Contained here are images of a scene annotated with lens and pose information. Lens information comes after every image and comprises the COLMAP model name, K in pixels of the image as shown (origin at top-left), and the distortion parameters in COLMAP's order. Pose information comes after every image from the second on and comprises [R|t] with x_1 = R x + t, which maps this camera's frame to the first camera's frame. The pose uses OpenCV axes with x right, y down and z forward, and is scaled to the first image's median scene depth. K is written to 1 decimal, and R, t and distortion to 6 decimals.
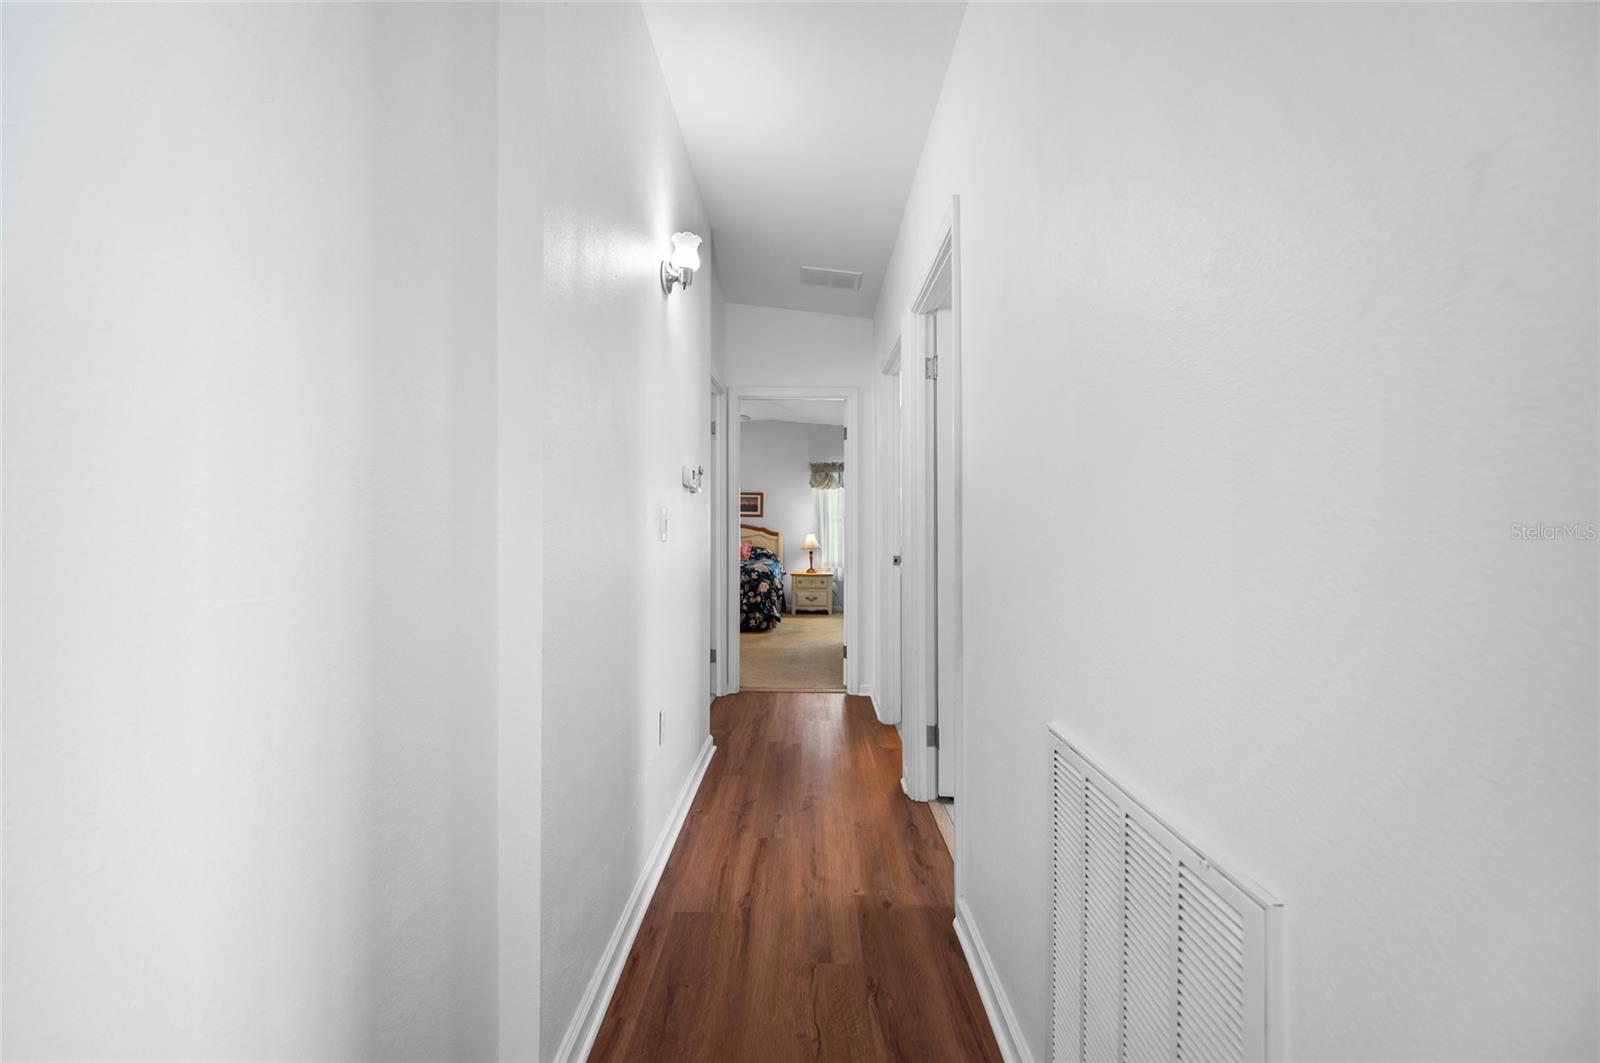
lens RADIAL K [[636.6, 0, 800.2], [0, 636.6, 530.5], [0, 0, 1]] dist [-0.000793, -0.000888]
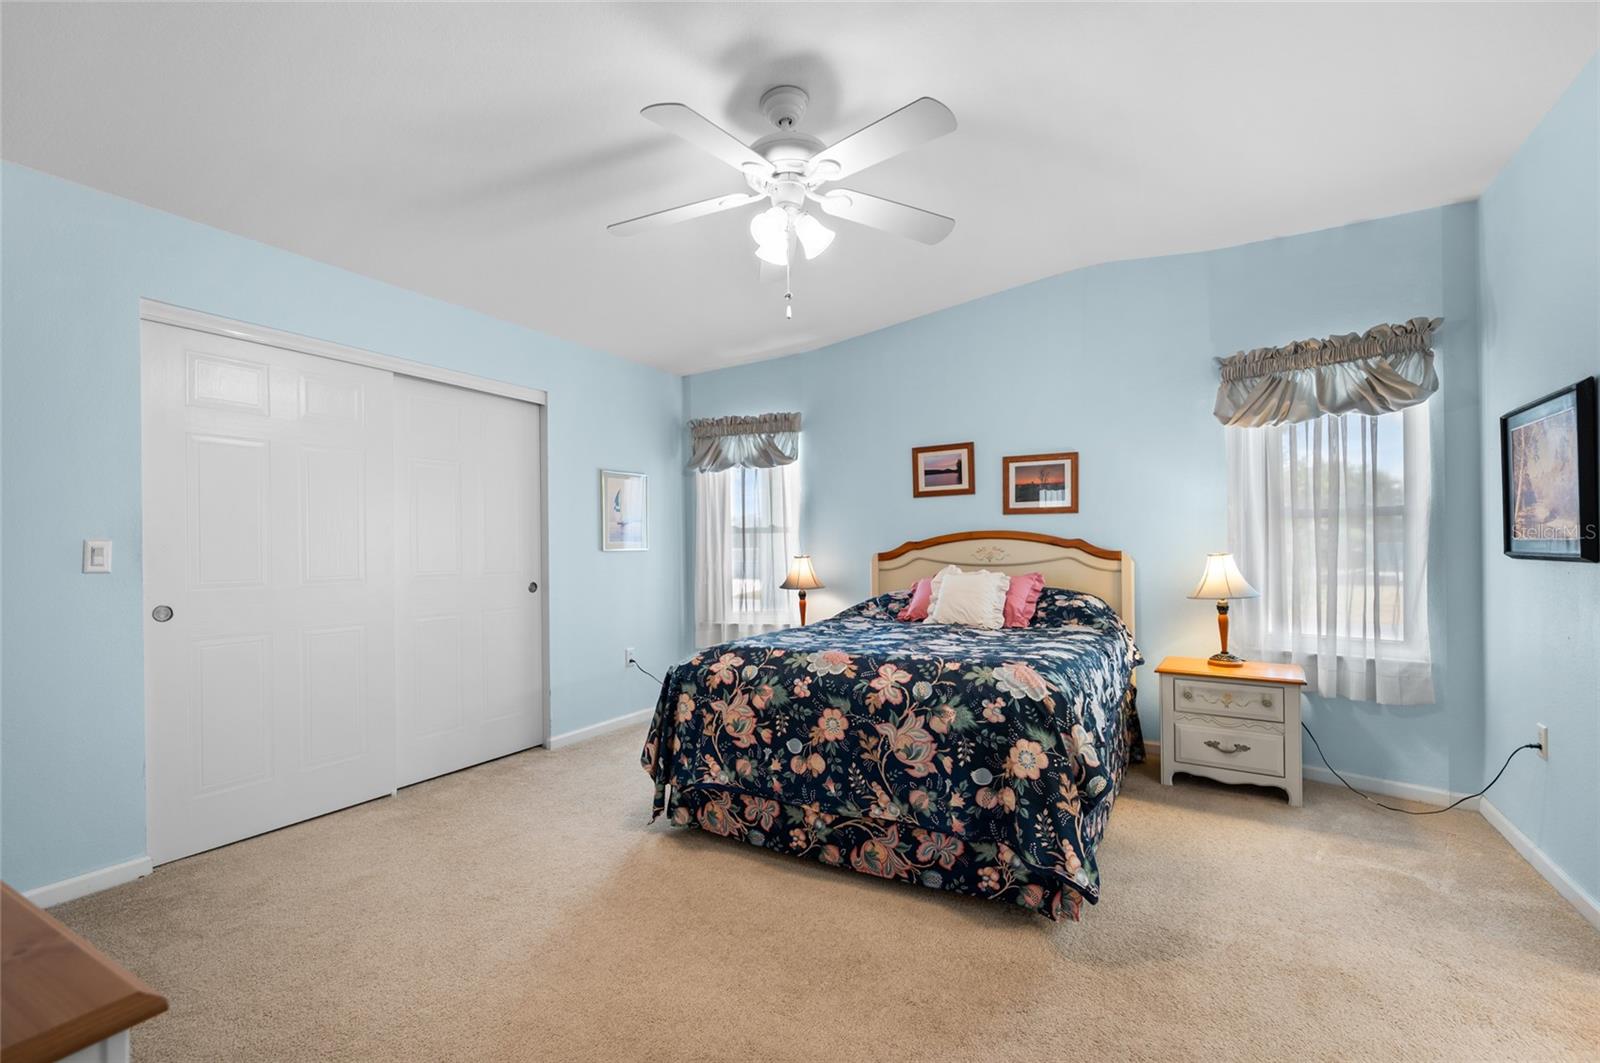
lens RADIAL K [[671.0, 0, 795.7], [0, 671.0, 543.2], [0, 0, 1]] dist [0.003703, 0.000167]
pose [[0.860756, -0.011726, -0.508883, 0.003522], [0.010935, 0.999930, -0.004545, -0.002180], [0.508901, -0.001653, 0.860824, 0.574806]]
